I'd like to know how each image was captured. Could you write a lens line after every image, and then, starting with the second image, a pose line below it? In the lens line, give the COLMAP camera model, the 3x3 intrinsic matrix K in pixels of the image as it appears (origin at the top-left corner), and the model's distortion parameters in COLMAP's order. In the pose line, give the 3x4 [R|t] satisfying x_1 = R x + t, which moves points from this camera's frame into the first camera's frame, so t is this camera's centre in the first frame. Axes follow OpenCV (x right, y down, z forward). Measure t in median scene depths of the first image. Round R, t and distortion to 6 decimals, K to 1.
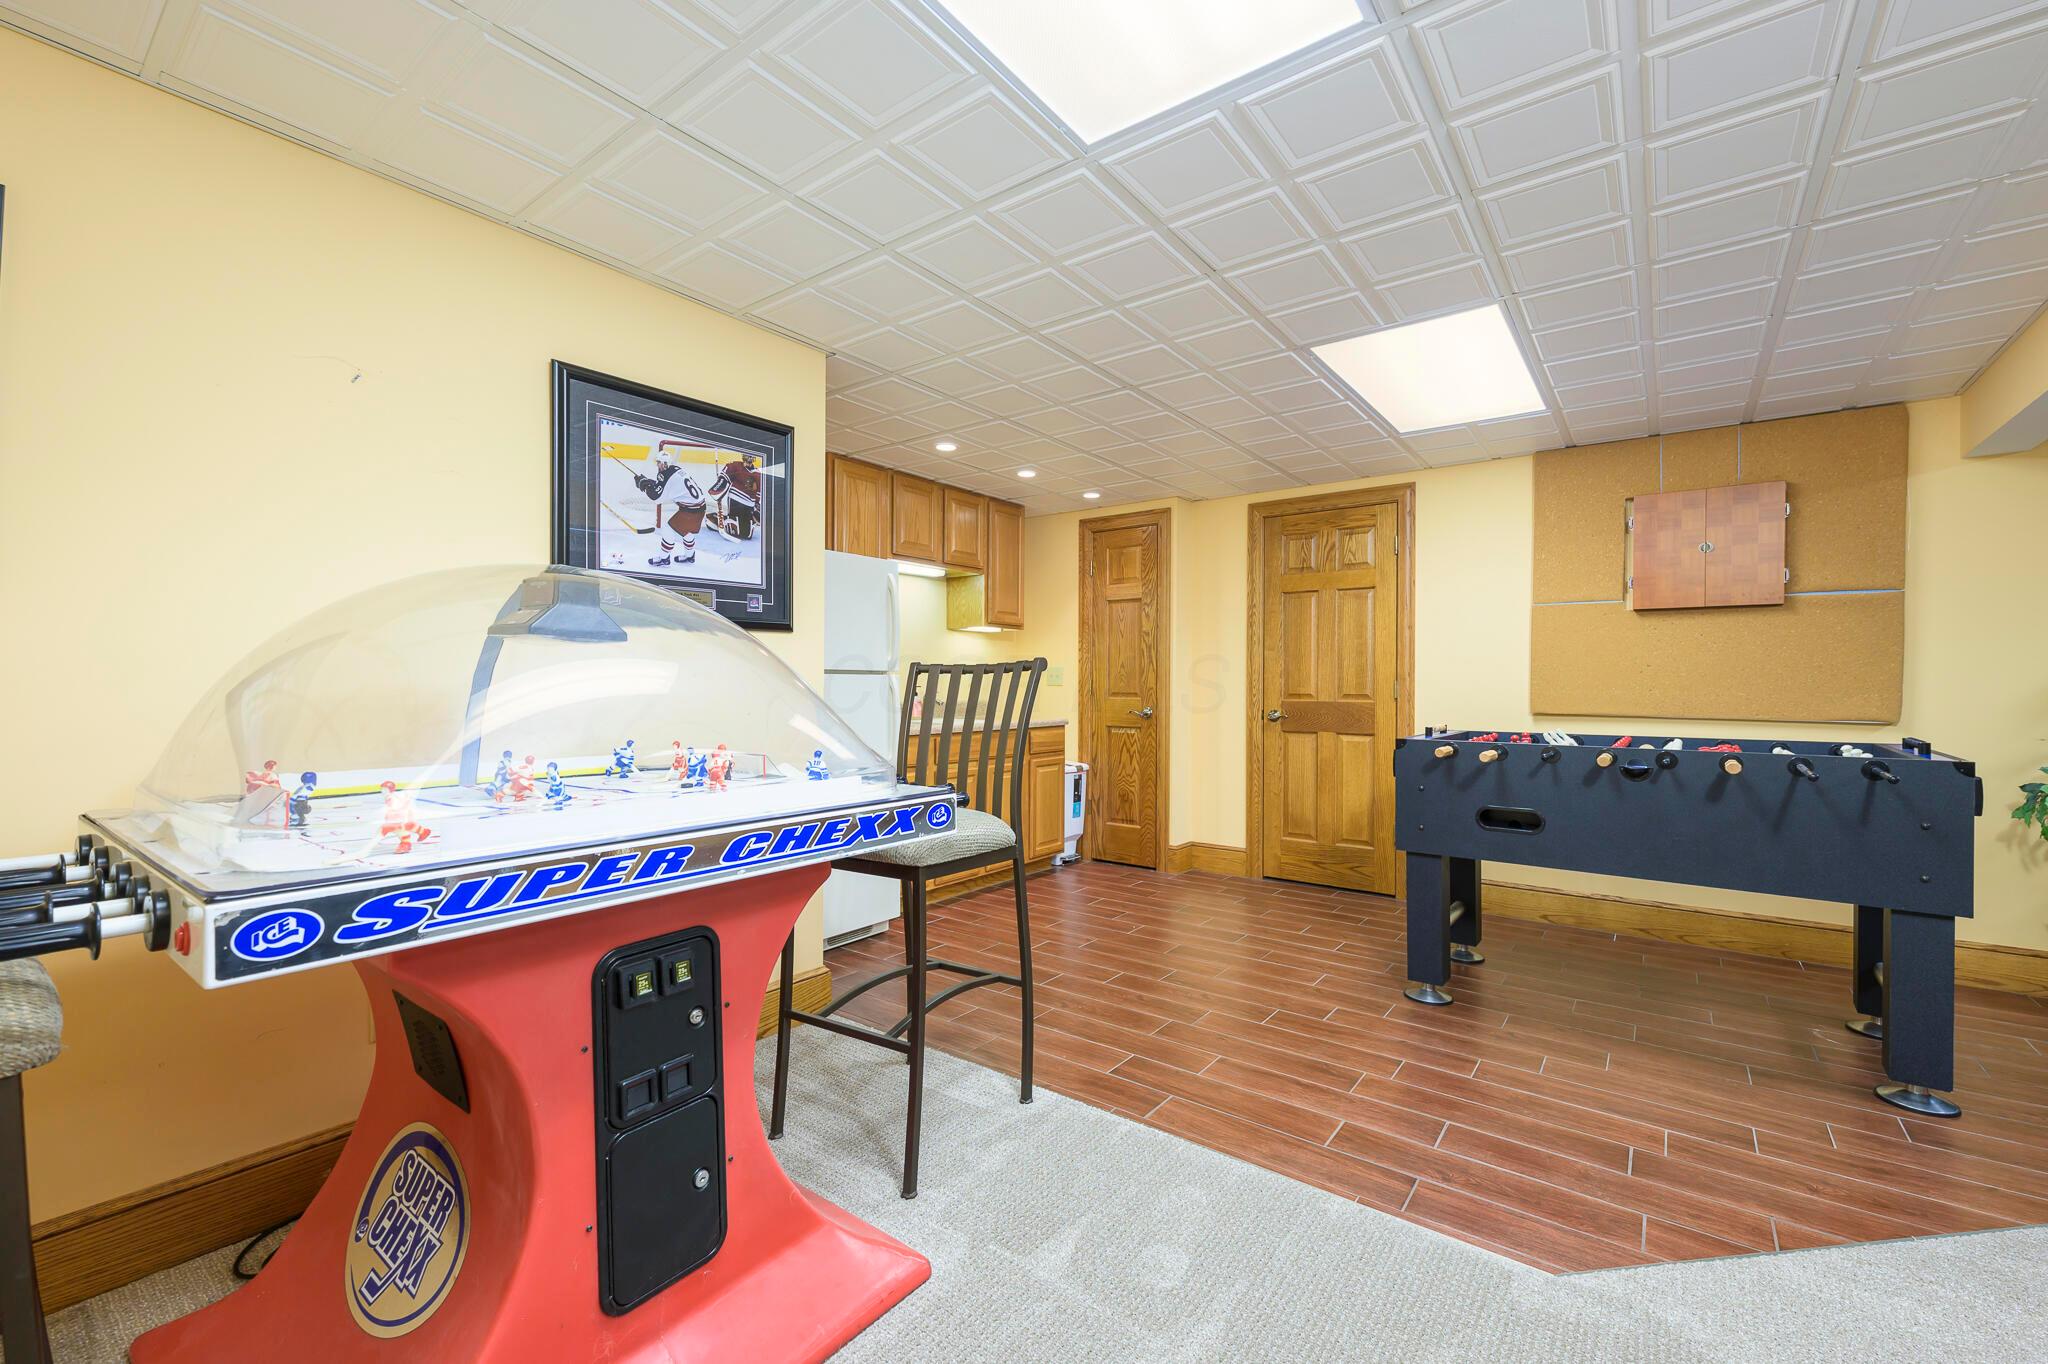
lens RADIAL K [[853.7, 0, 1024.0], [0, 853.7, 682.0], [0, 0, 1]] dist [-0.001904, -0.000262]
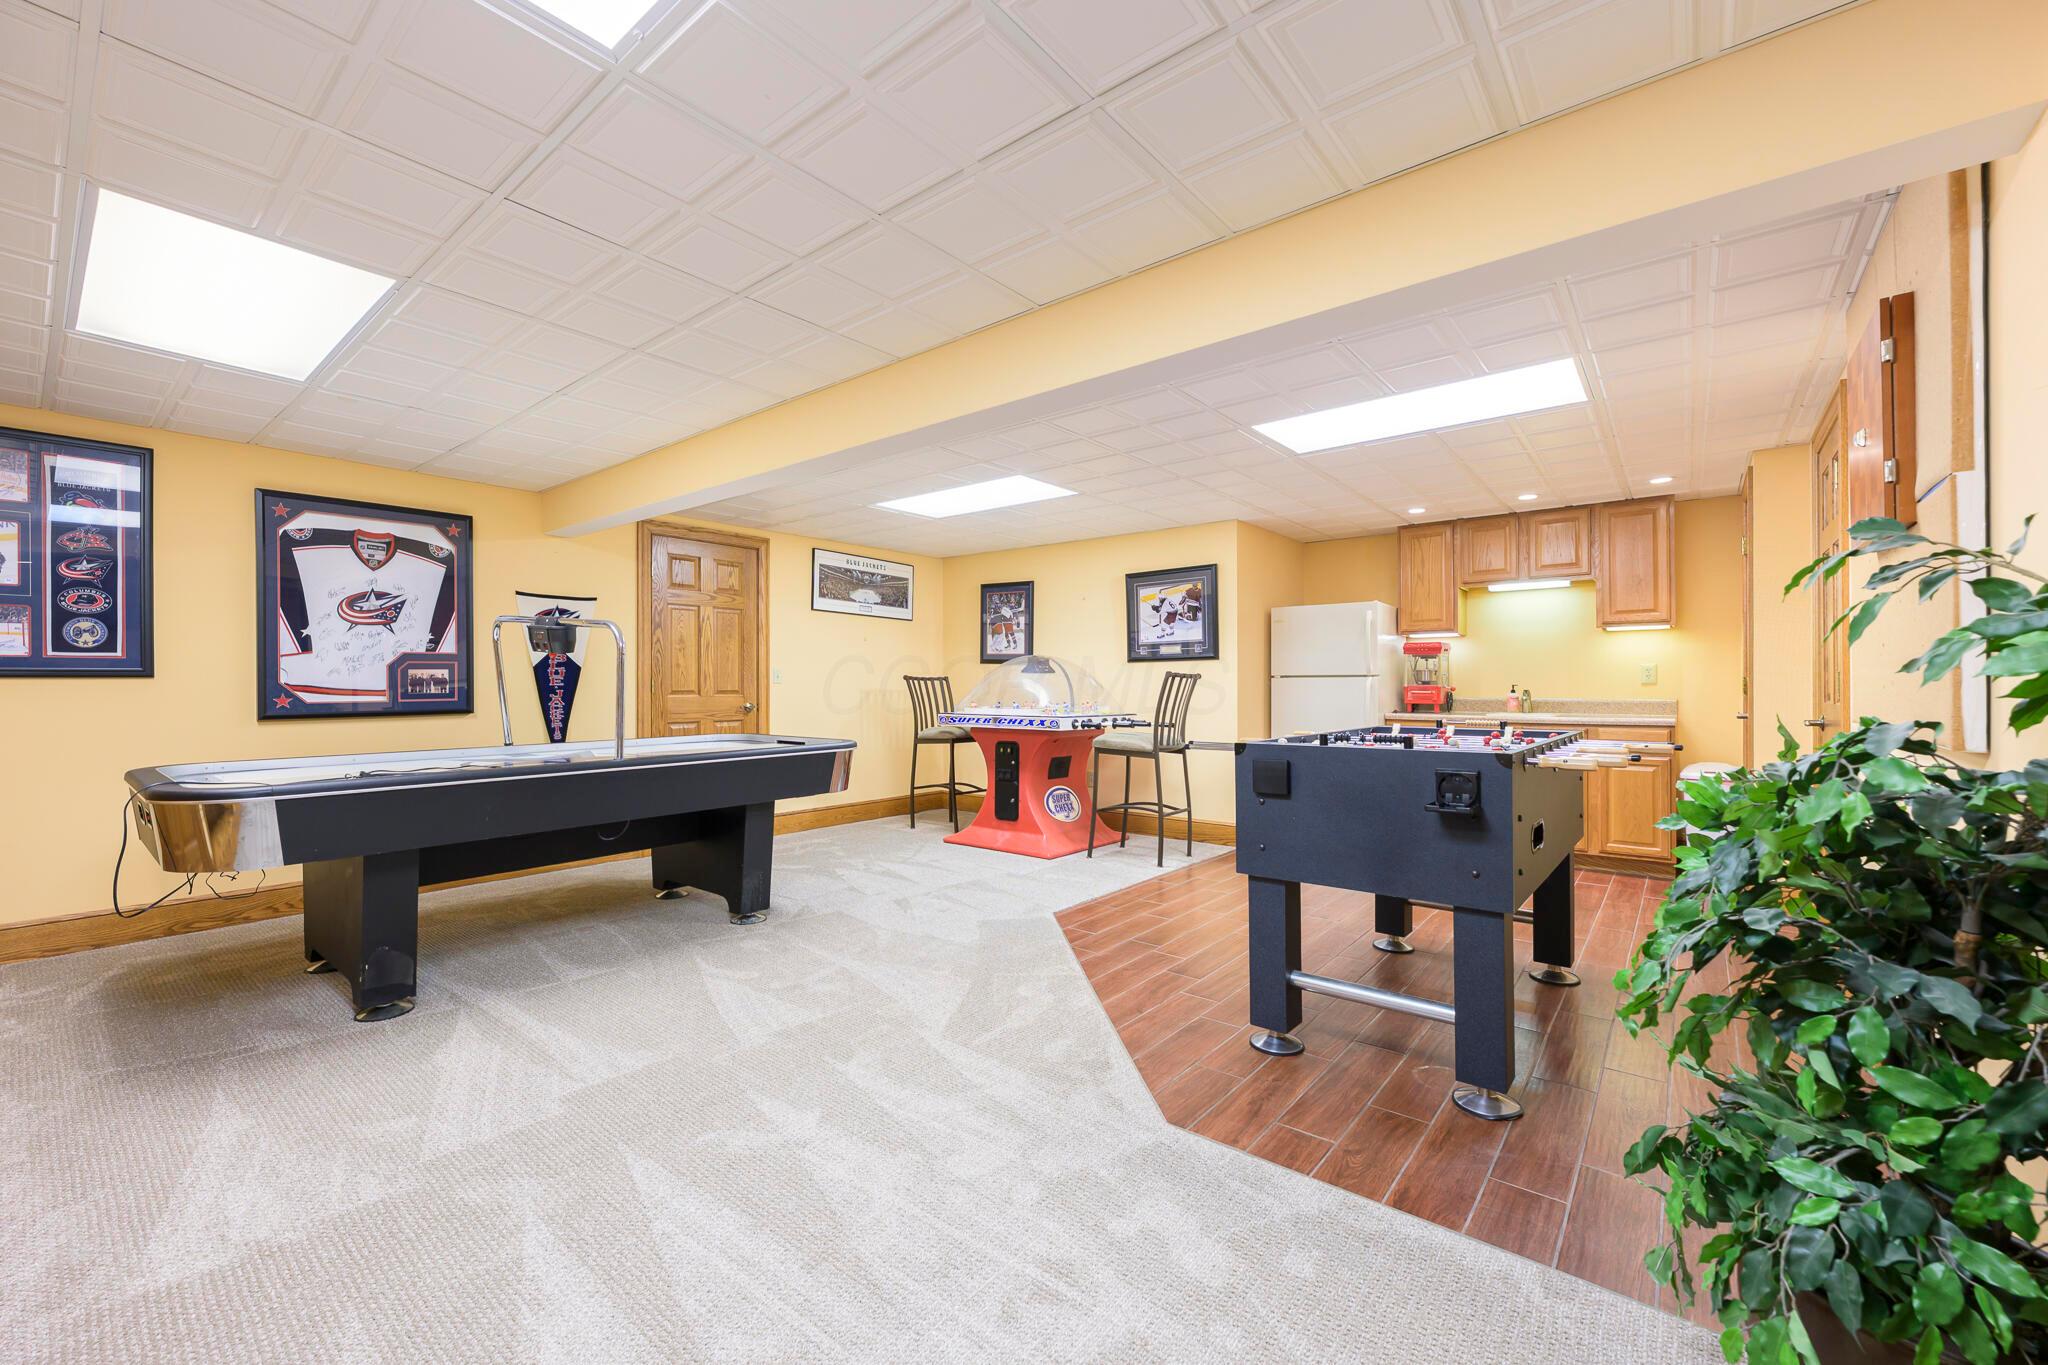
lens RADIAL K [[816.8, 0, 1024.0], [0, 816.8, 682.5], [0, 0, 1]] dist [-0.000191, -0.000010]
pose [[-0.027762, -0.008513, -0.999578, 2.026771], [0.005086, 0.999950, -0.008658, 0.016503], [0.999602, -0.005324, -0.027717, 0.649482]]
